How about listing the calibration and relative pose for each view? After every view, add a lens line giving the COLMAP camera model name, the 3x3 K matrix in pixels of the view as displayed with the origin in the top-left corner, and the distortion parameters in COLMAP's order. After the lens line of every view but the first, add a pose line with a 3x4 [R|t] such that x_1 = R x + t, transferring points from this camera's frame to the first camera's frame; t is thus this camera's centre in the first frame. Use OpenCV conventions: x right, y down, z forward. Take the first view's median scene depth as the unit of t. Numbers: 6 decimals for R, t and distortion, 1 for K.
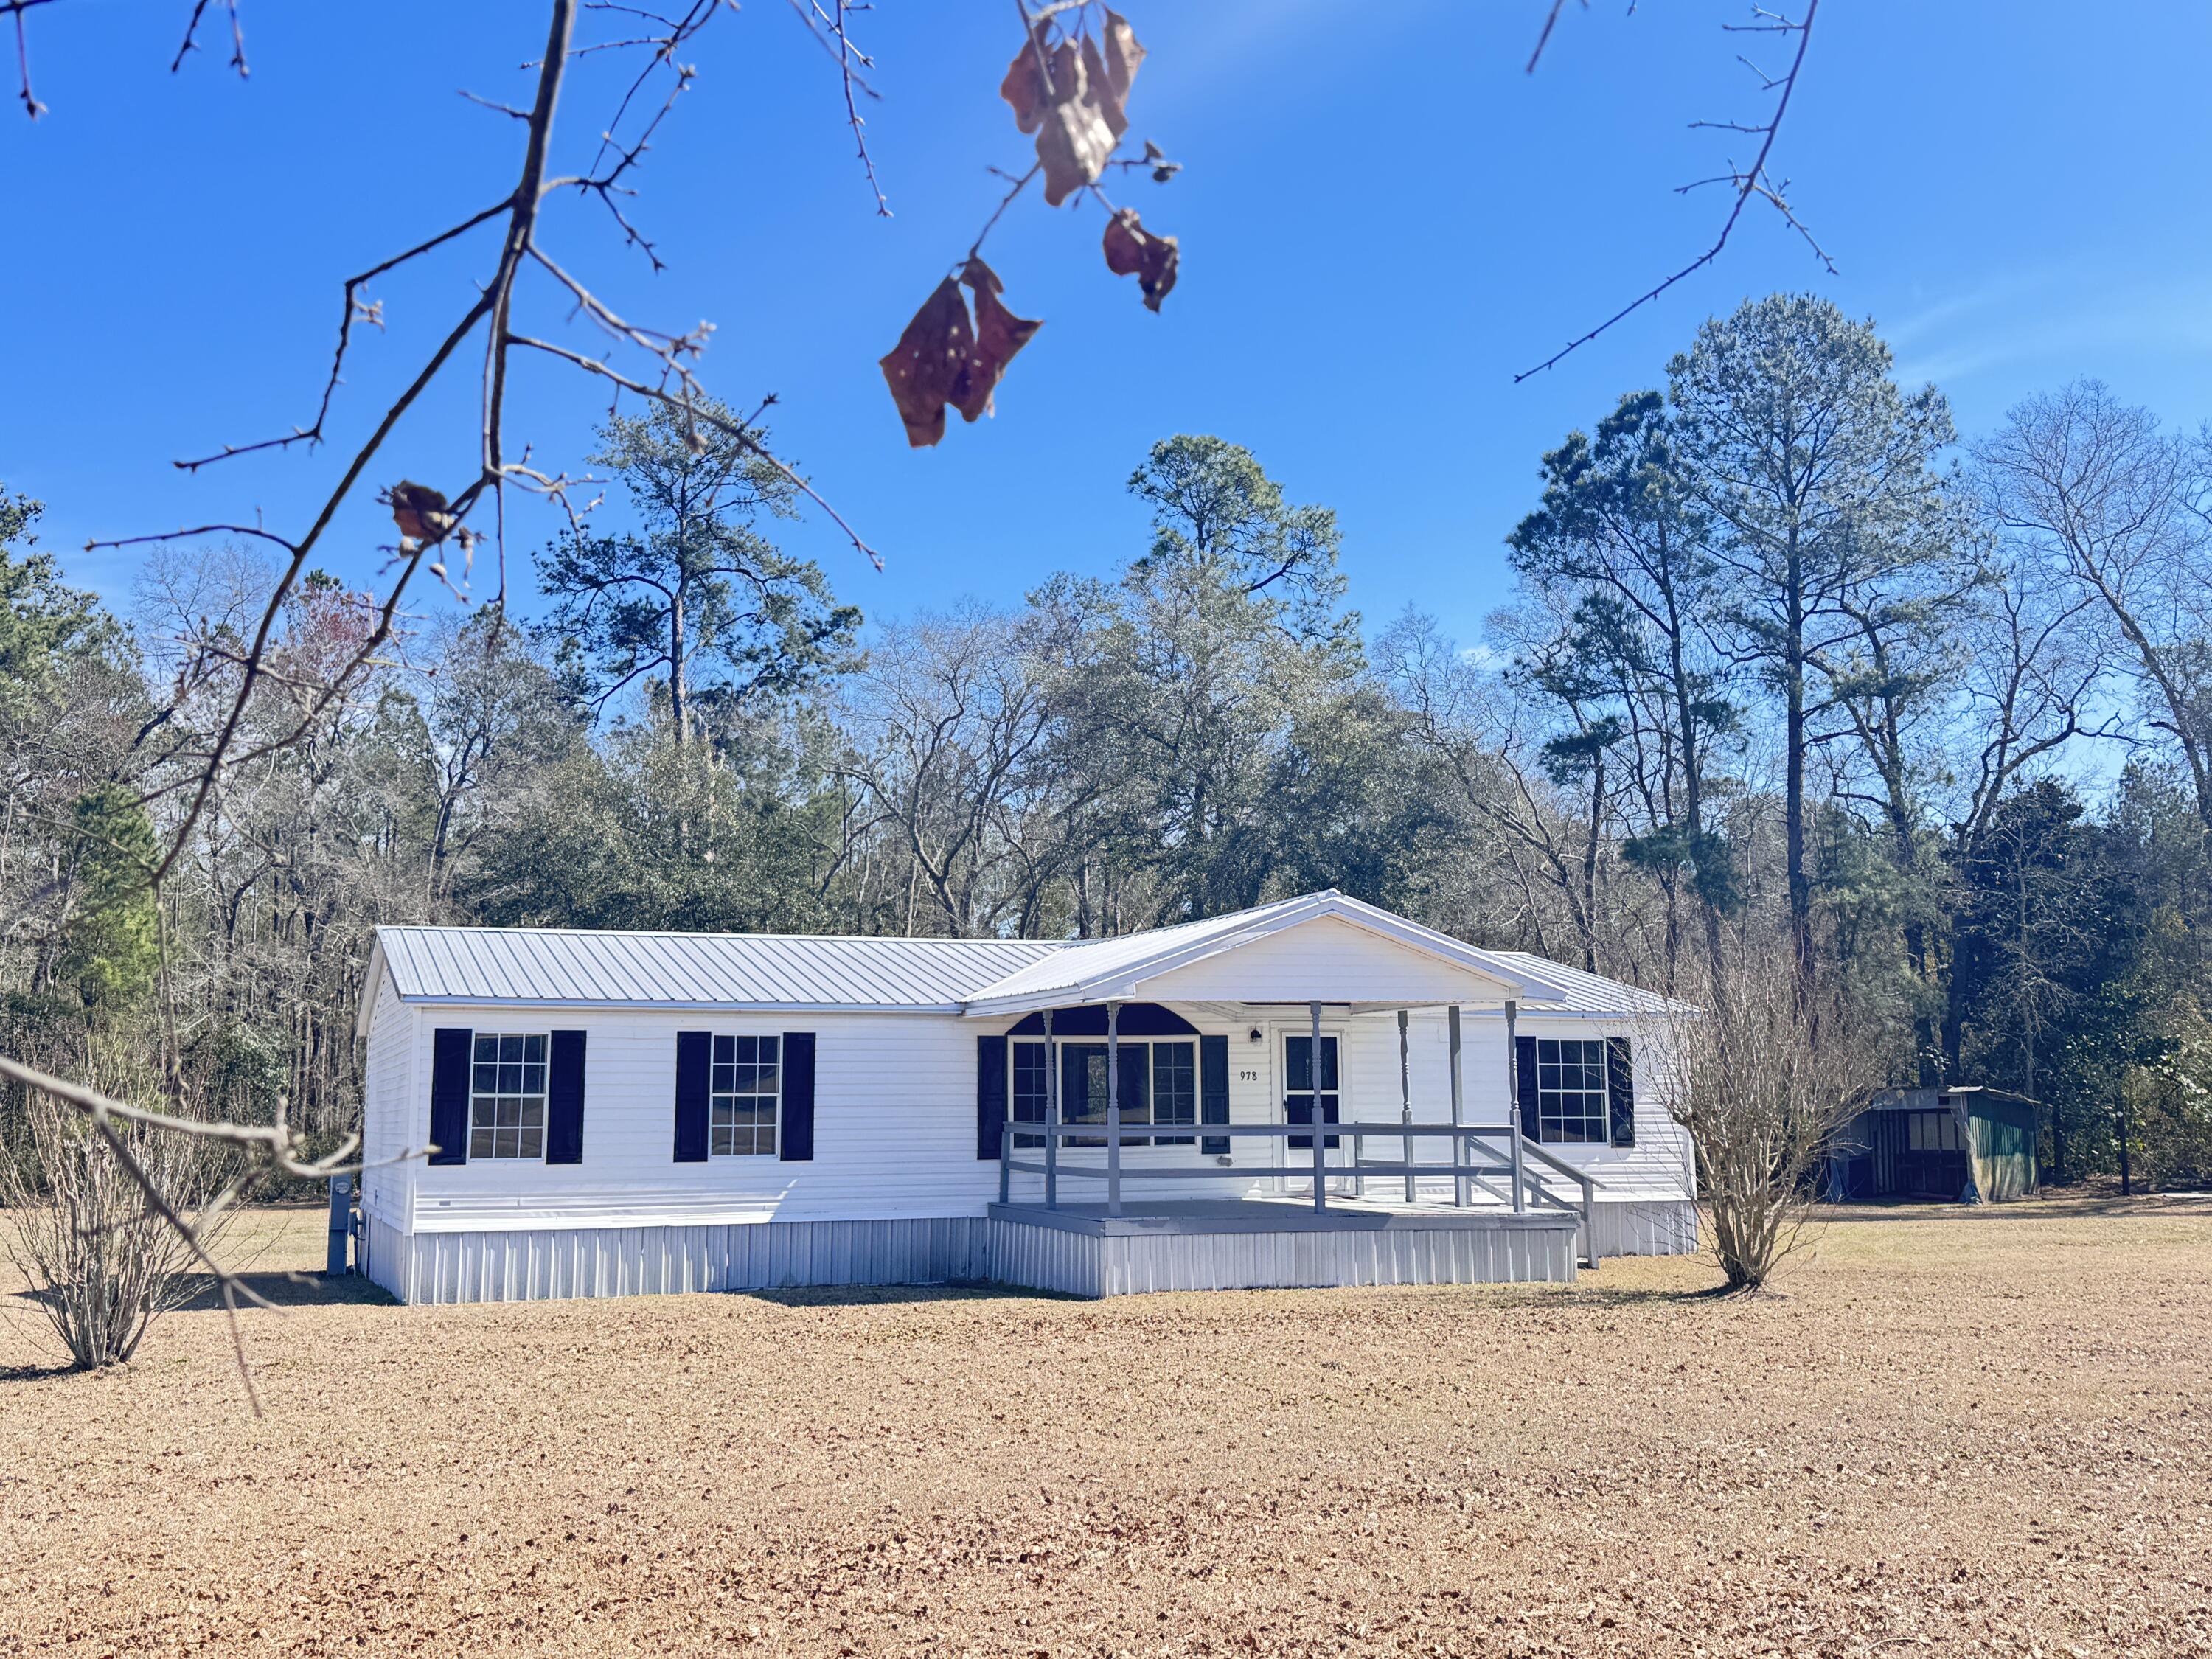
lens RADIAL K [[2137.4, 0, 1116.8], [0, 2137.4, 835.1], [0, 0, 1]] dist [0.147532, -0.308340]
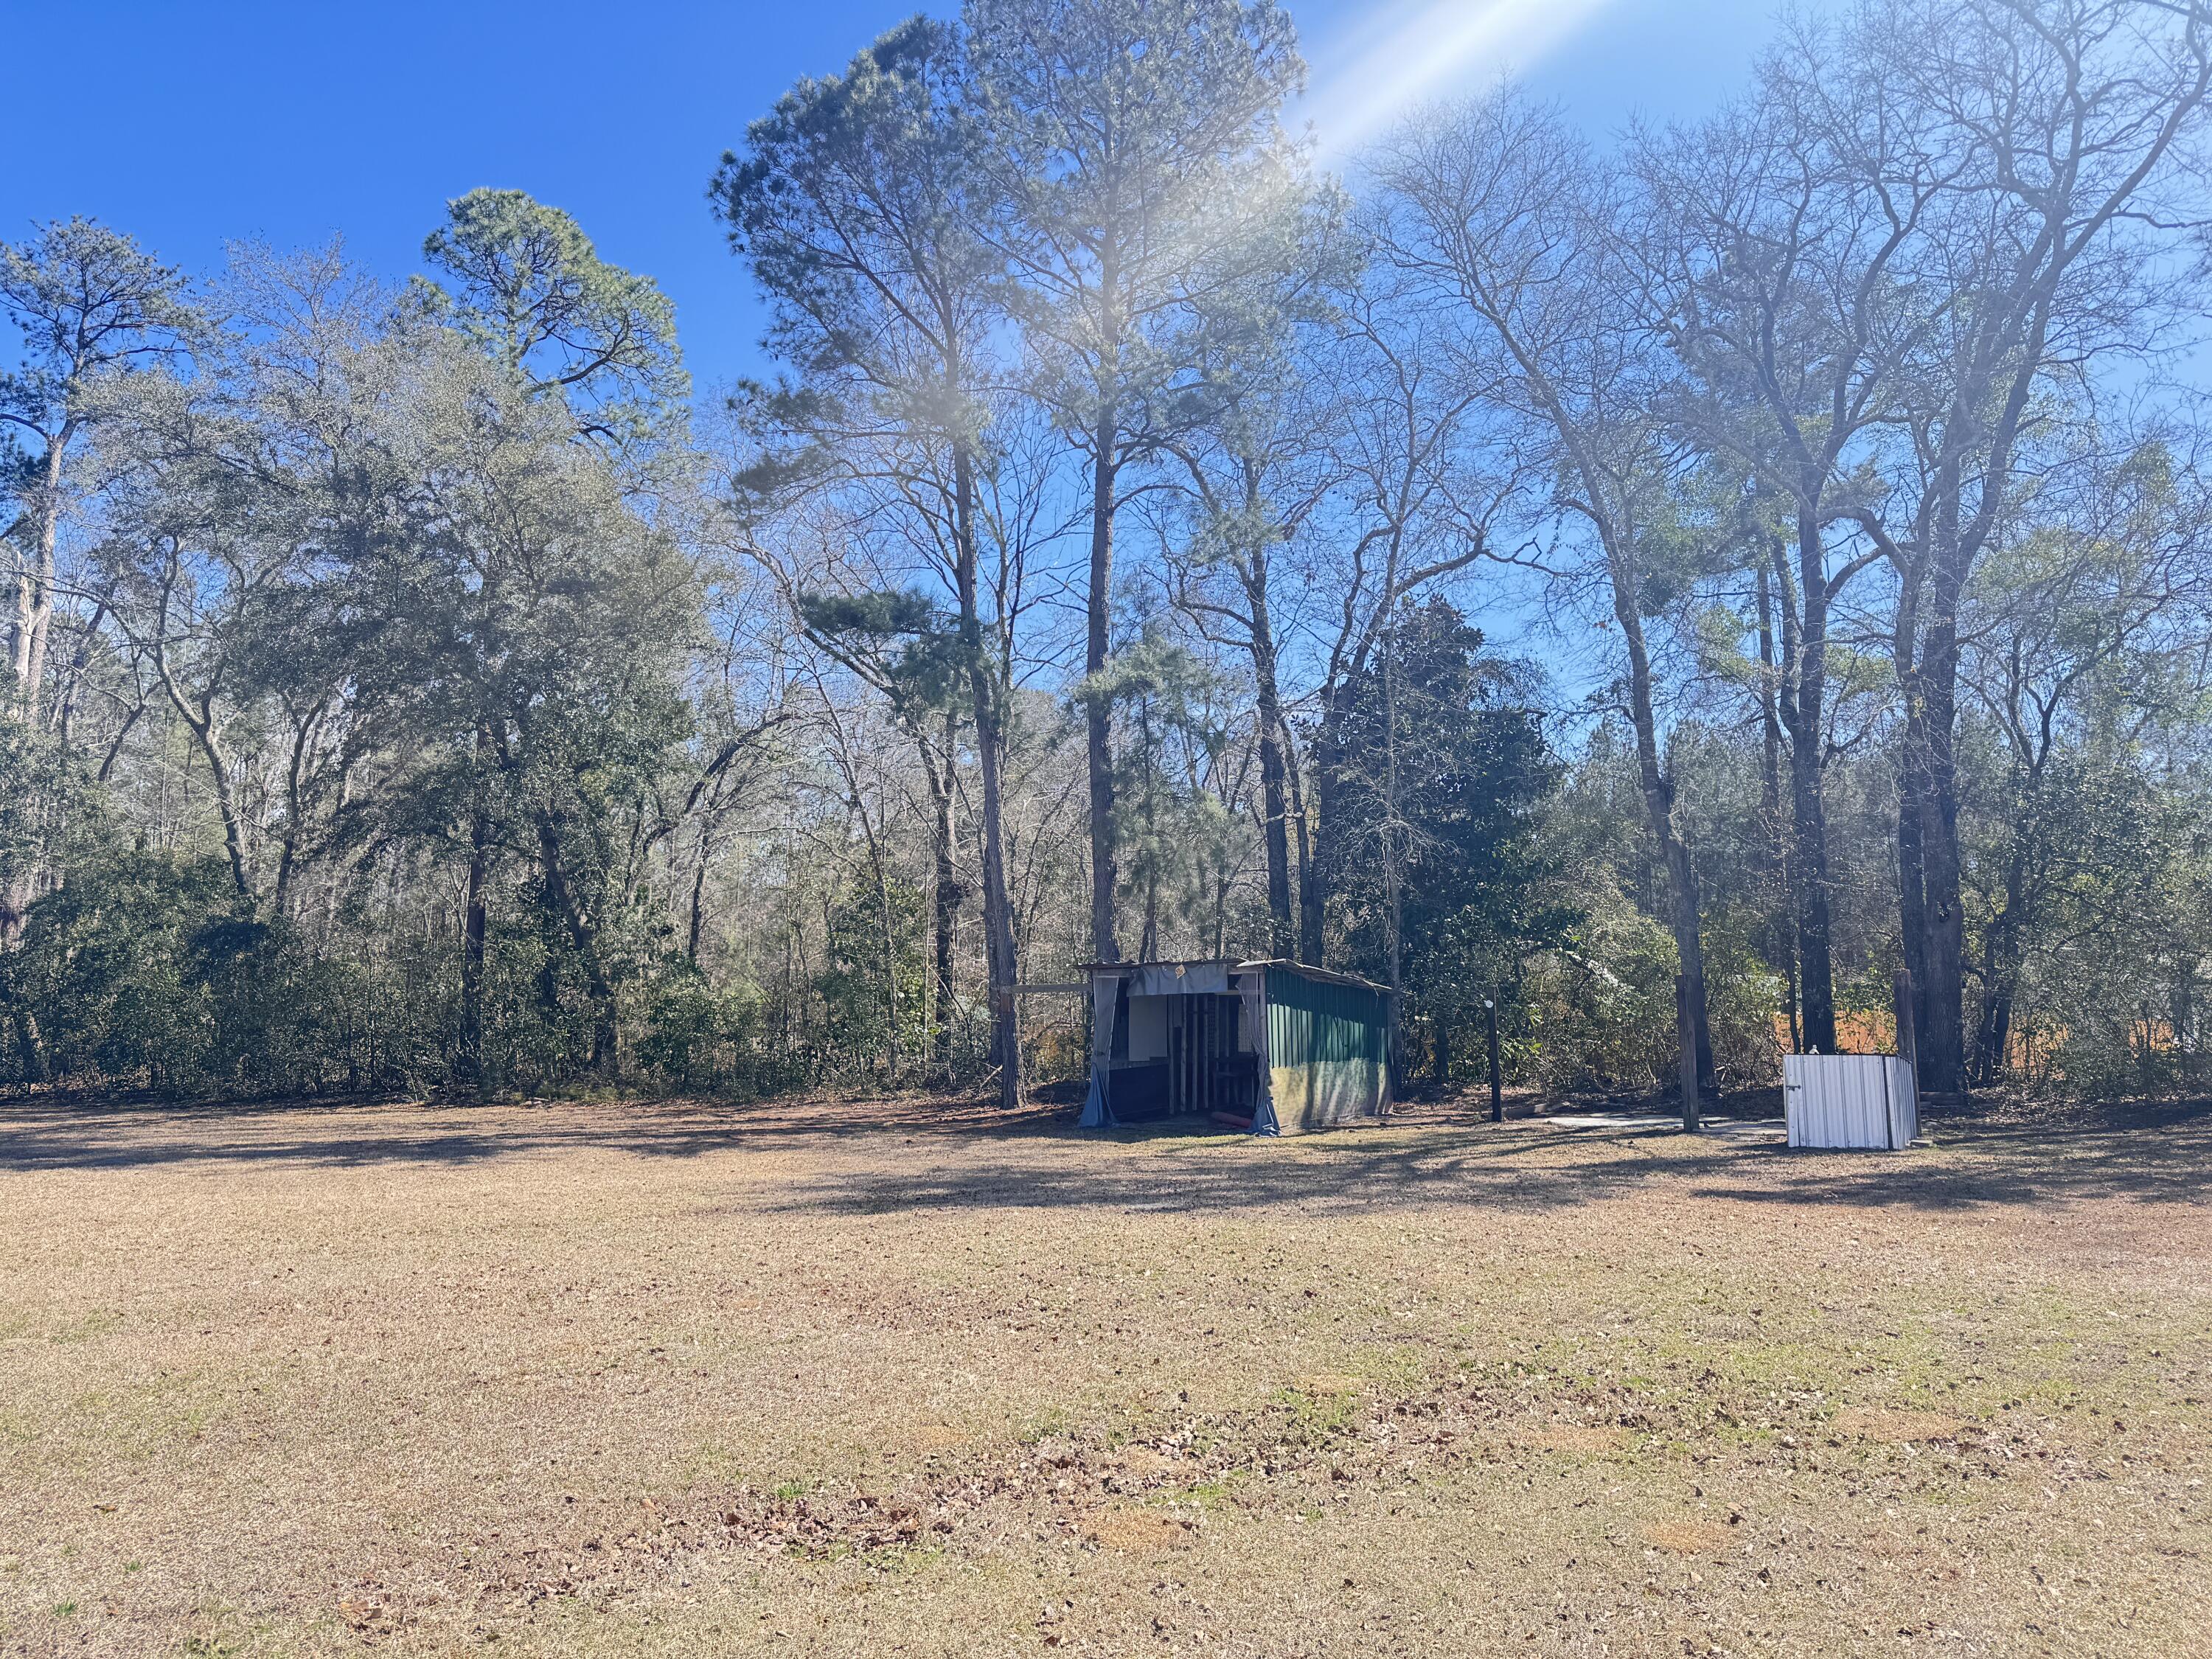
lens RADIAL K [[1528.0, 0, 1120.8], [0, 1528.0, 797.4], [0, 0, 1]] dist [0.113216, -0.161934]
pose [[0.992623, 0.024118, 0.118815, 0.275870], [-0.021962, 0.999570, -0.019418, 0.072231], [-0.119233, 0.016666, 0.992726, 0.505869]]
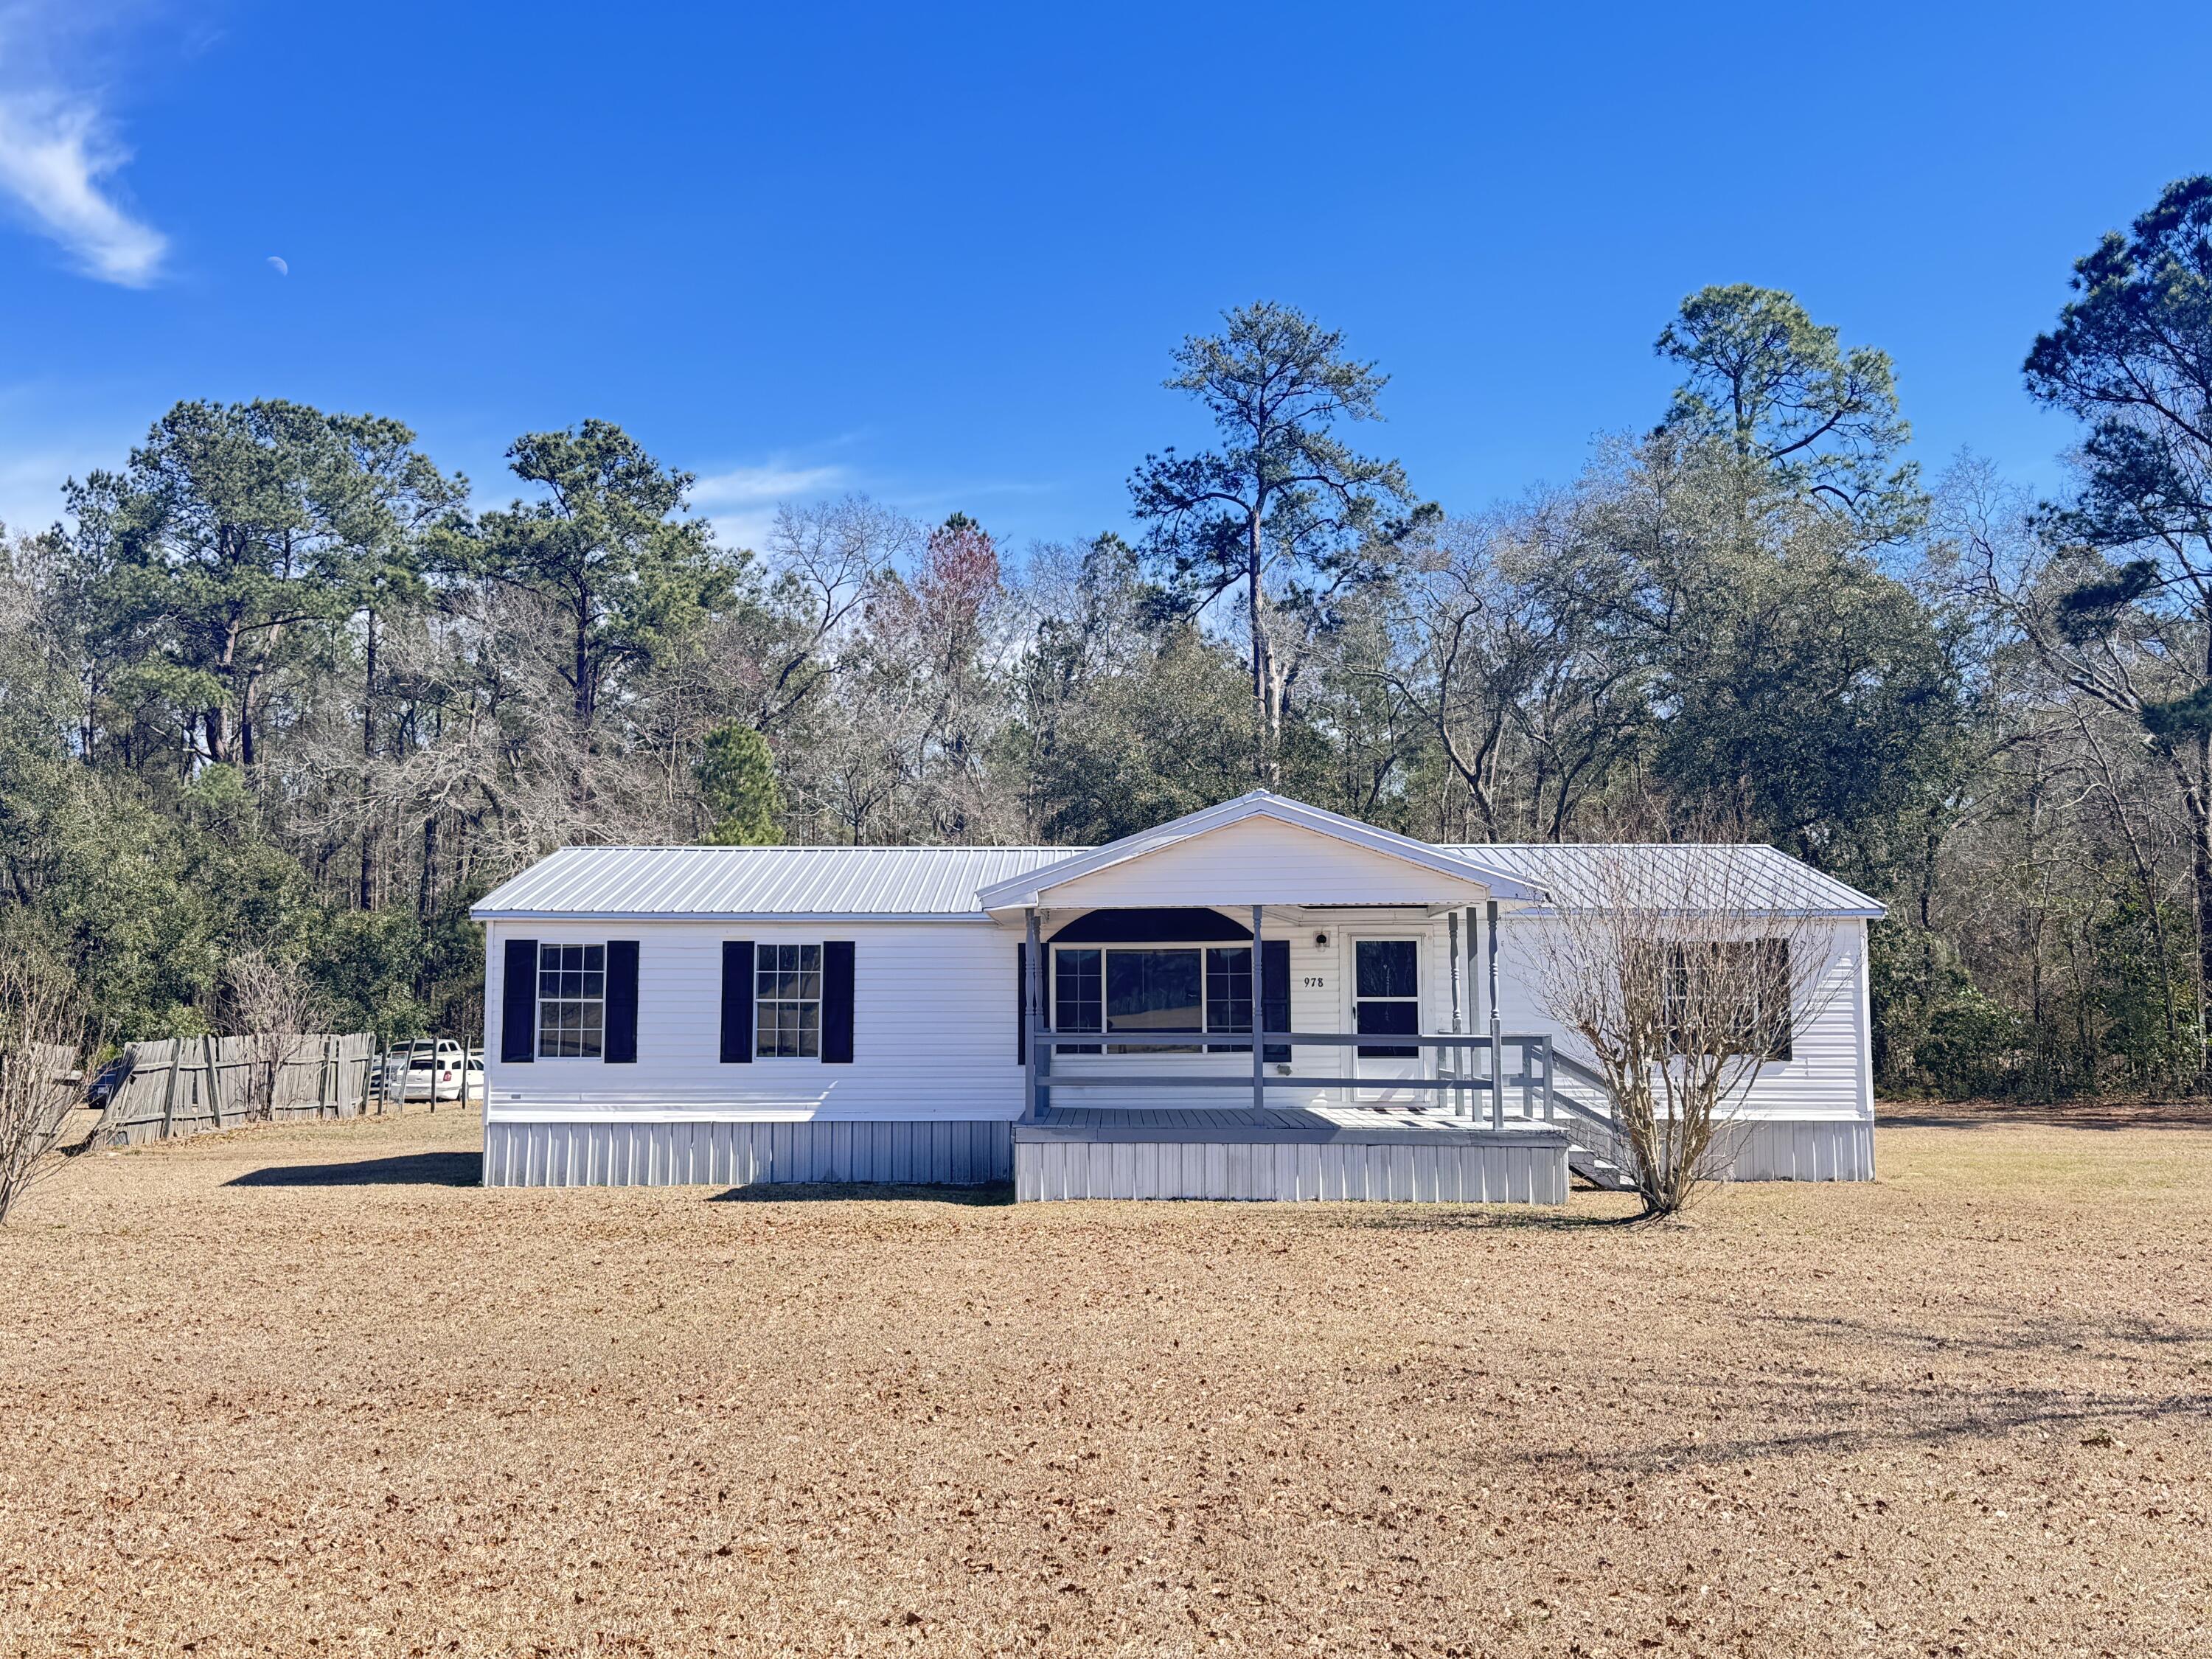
lens RADIAL K [[2137.4, 0, 1116.8], [0, 2137.4, 835.1], [0, 0, 1]] dist [0.147532, -0.308340]
pose [[0.927942, -0.025883, -0.371824, 0.175998], [0.042930, 0.998369, 0.037641, 0.003417], [0.370243, -0.050891, 0.927540, 0.041886]]
